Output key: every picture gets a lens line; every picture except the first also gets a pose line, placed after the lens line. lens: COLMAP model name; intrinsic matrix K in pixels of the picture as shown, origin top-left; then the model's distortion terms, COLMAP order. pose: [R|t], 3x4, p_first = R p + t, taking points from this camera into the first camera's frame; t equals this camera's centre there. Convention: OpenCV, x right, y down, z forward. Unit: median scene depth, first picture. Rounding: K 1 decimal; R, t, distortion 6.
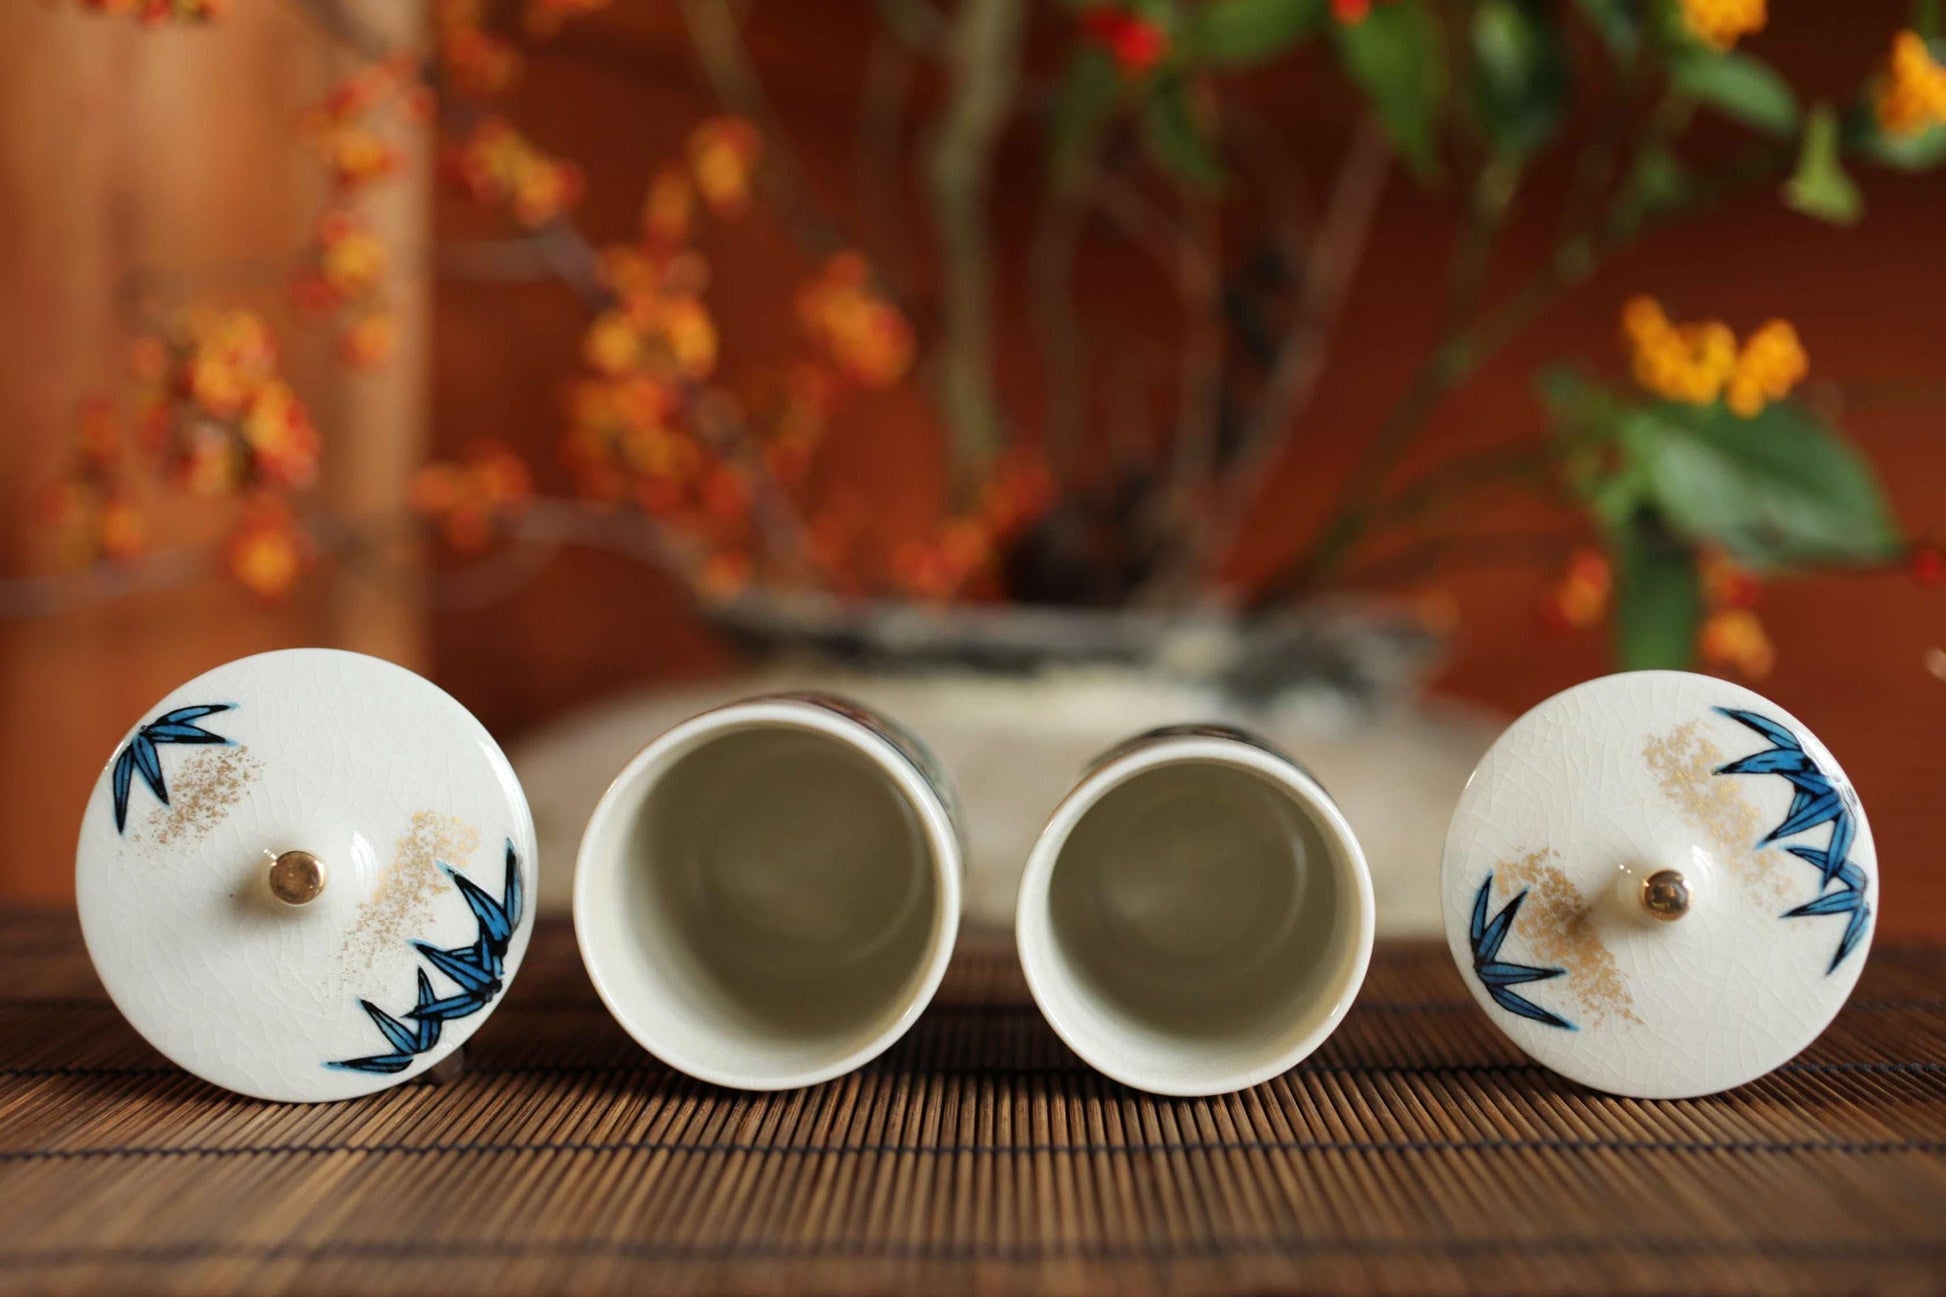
lens RADIAL K [[3440.9, 0, 1043.6], [0, 3440.9, 616.7], [0, 0, 1]] dist [-0.001325, 0.000000]
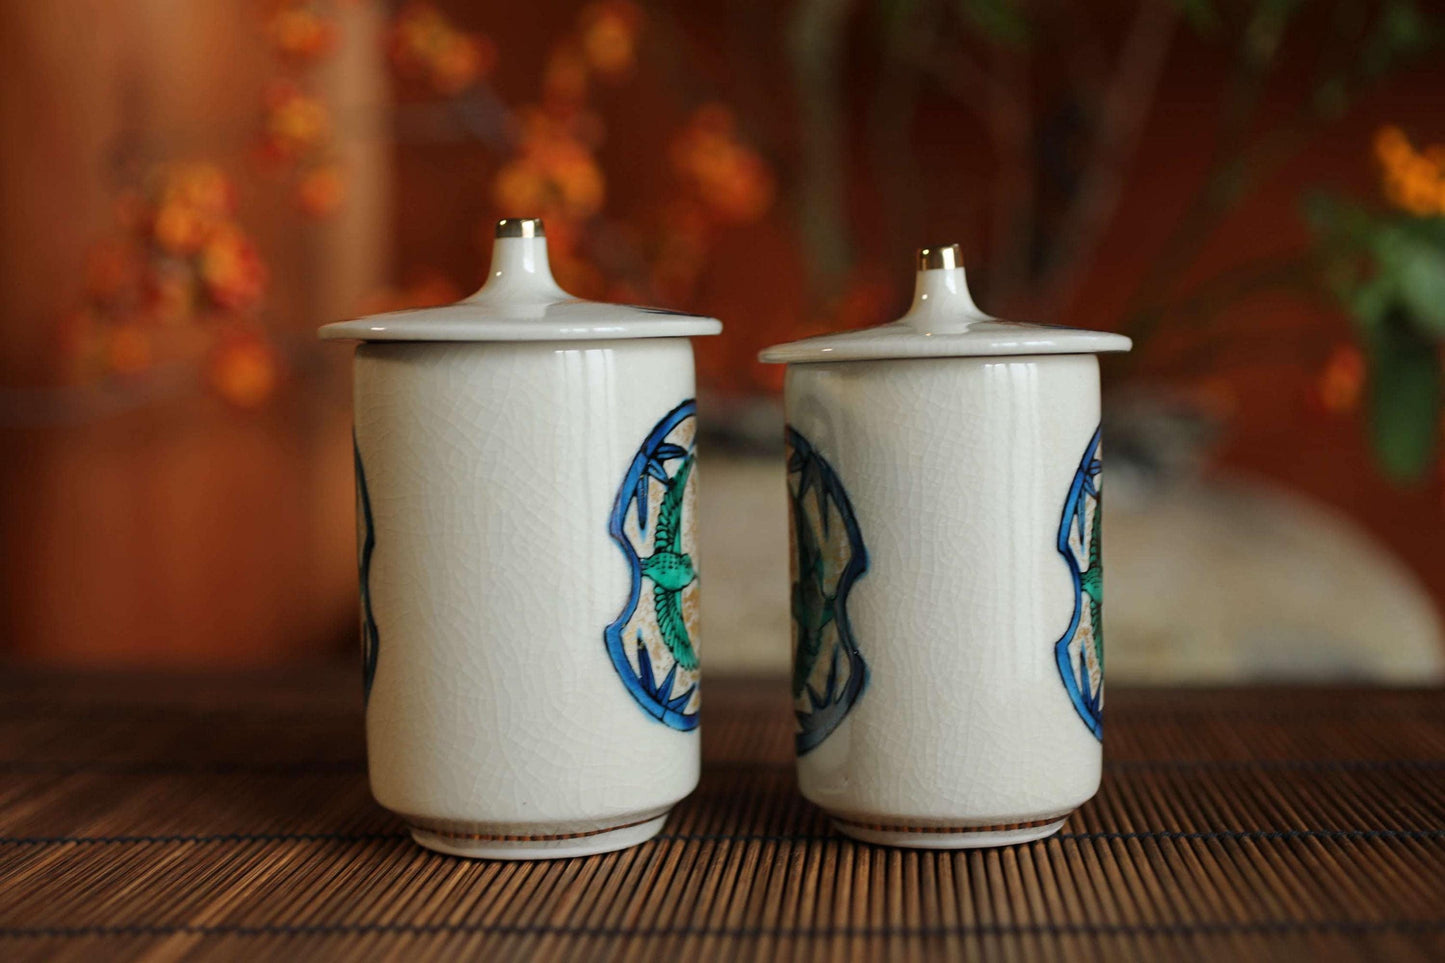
lens RADIAL K [[2555.0, 0, 729.3], [0, 2555.0, 468.6], [0, 0, 1]] dist [-0.001325, 0.000000]
pose [[0.997093, -0.014461, -0.074805, 0.024828], [0.016321, 0.999571, 0.024314, -0.004286], [0.074422, -0.025464, 0.996902, 0.215164]]
